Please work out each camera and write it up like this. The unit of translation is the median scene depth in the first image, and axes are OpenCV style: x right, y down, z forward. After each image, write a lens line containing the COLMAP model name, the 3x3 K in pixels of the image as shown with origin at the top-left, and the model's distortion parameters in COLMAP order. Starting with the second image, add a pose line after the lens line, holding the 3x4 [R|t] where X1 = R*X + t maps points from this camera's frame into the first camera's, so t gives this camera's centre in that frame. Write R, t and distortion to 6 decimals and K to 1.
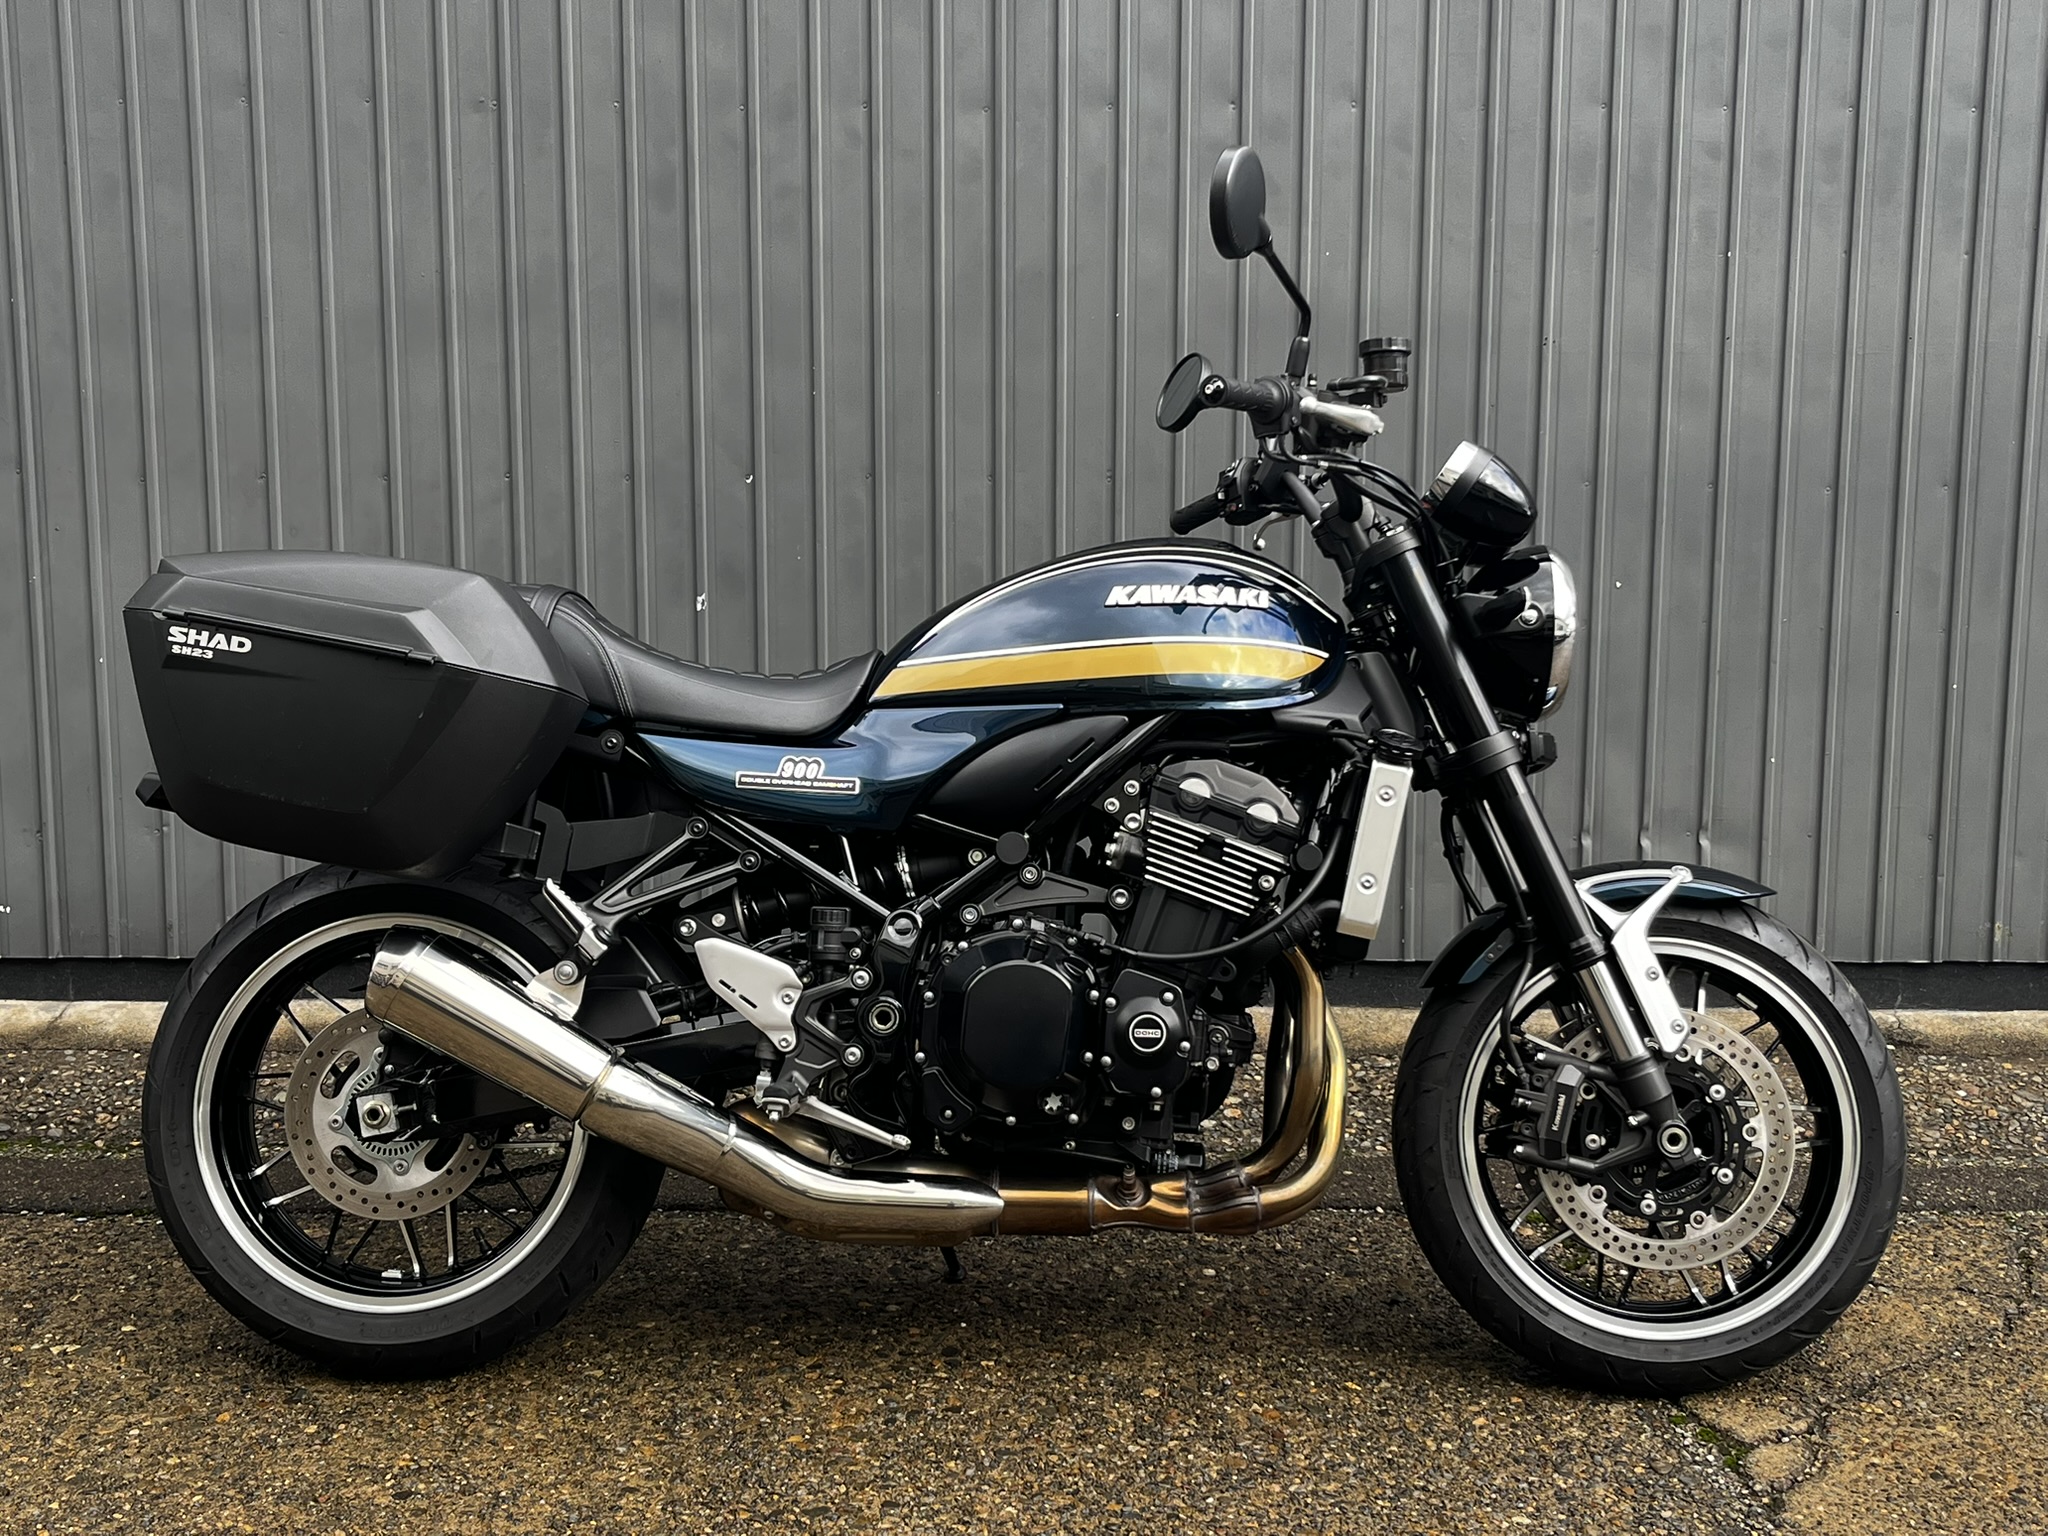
lens RADIAL K [[2329.8, 0, 1033.8], [0, 2329.8, 774.6], [0, 0, 1]] dist [0.033544, 0.000000]
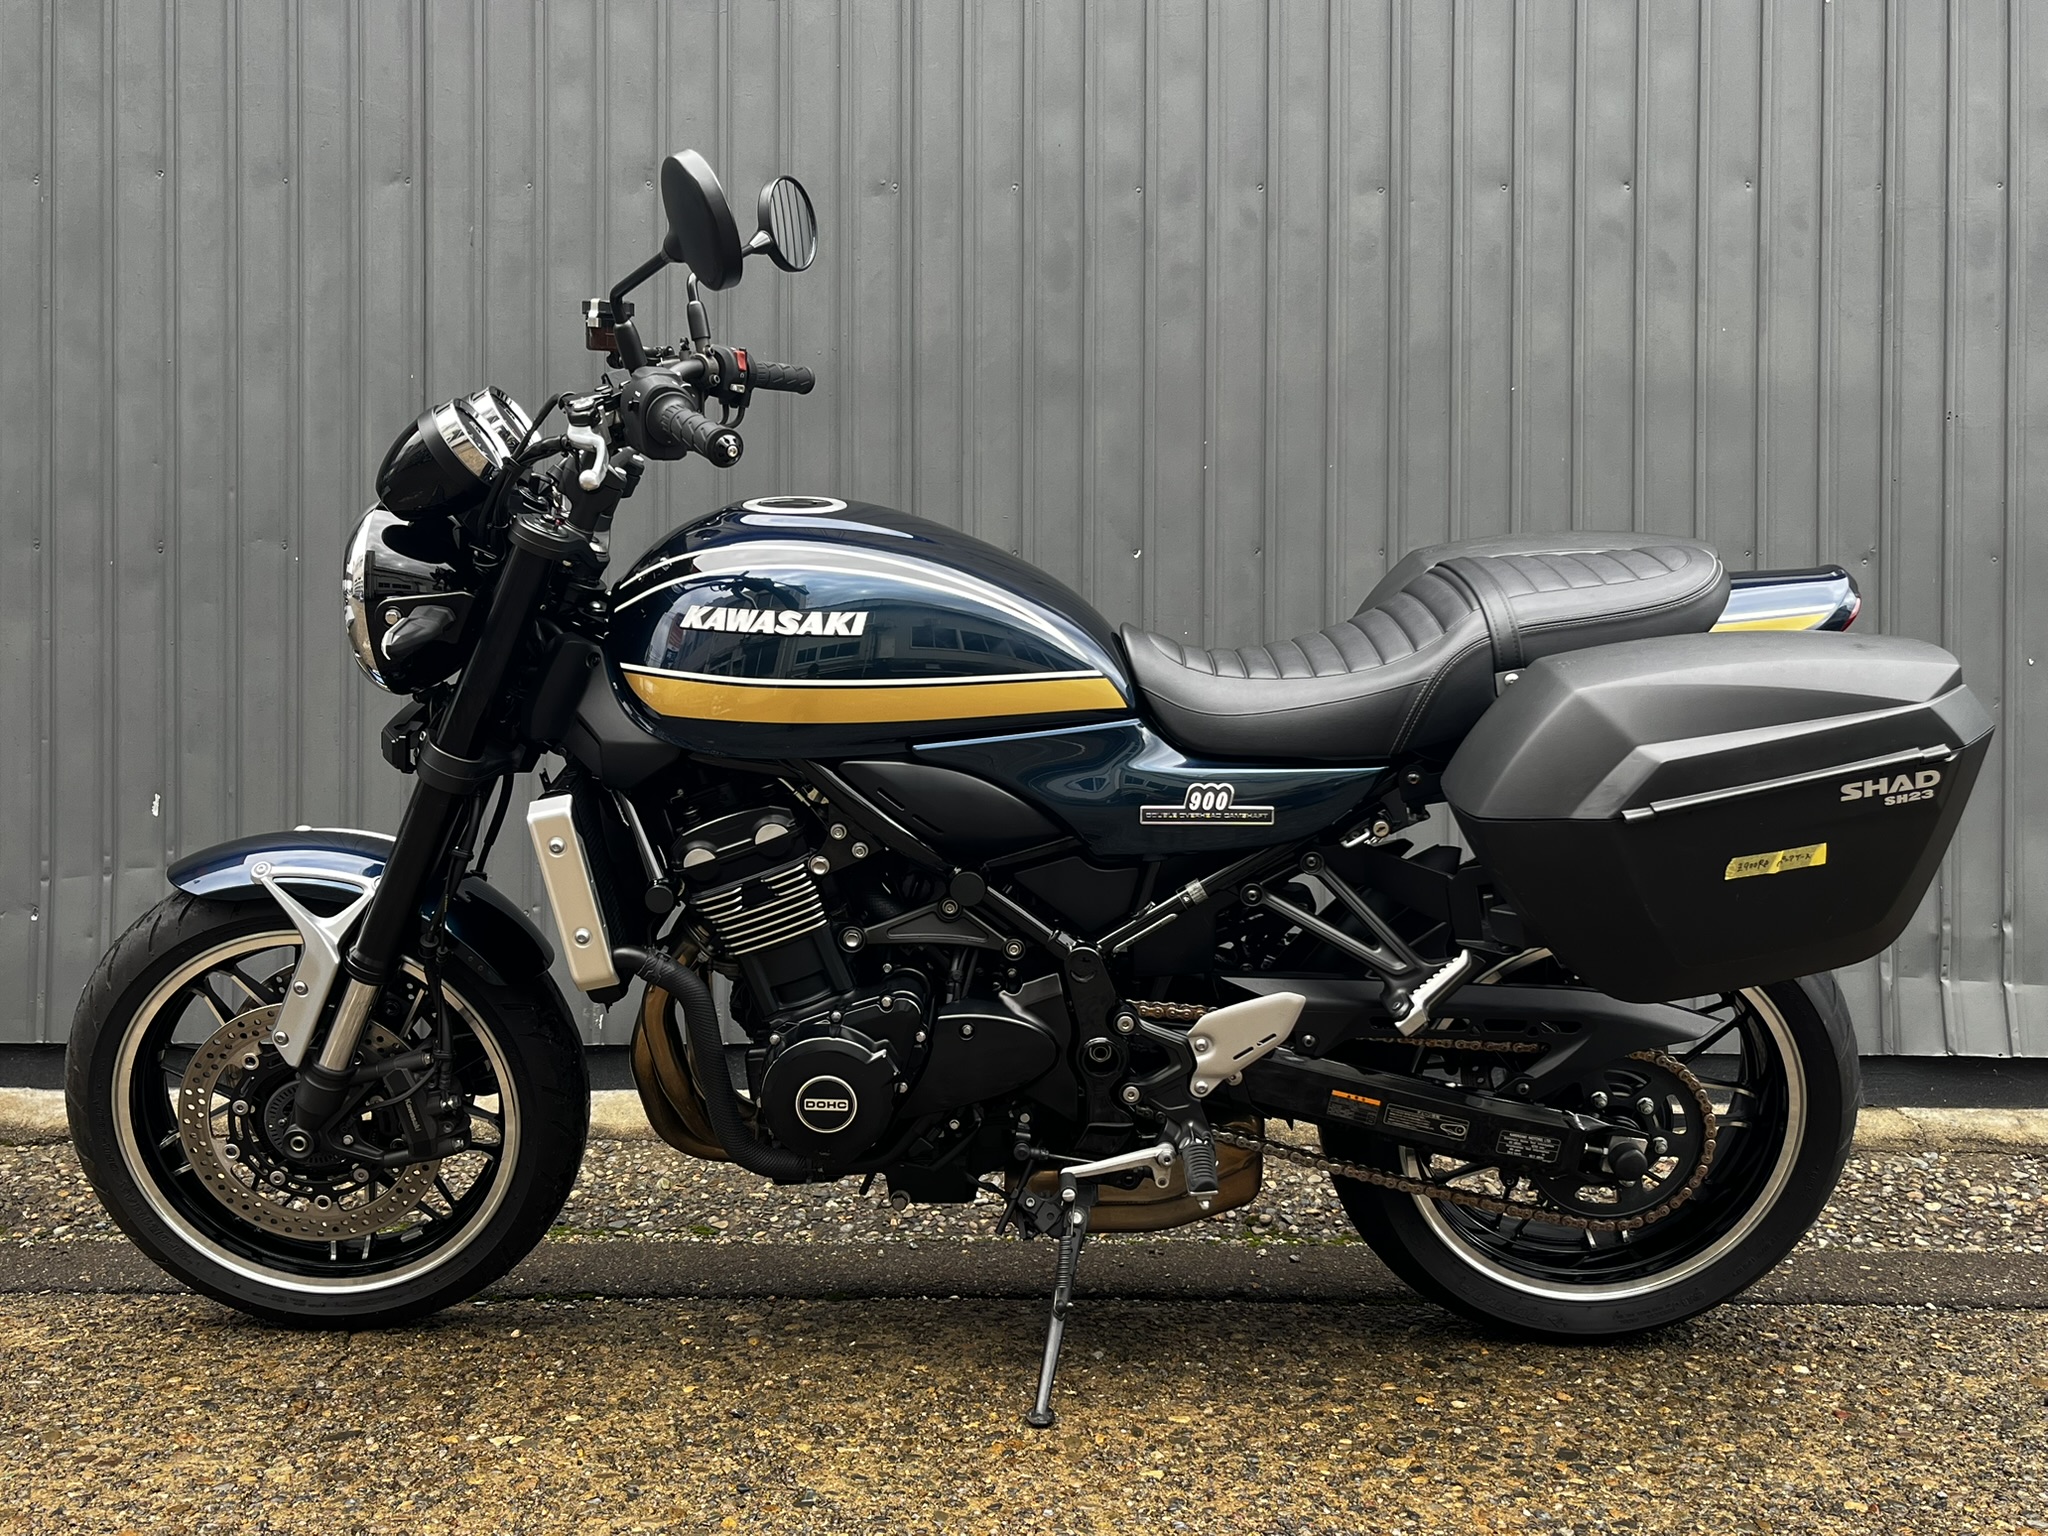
lens RADIAL K [[1886.7, 0, 1013.9], [0, 1886.7, 767.2], [0, 0, 1]] dist [0.028149, 0.000000]
pose [[0.999932, 0.001853, -0.011486, -0.231216], [-0.003408, 0.990583, -0.136873, 0.101447], [0.011124, 0.136903, 0.990522, 0.306442]]
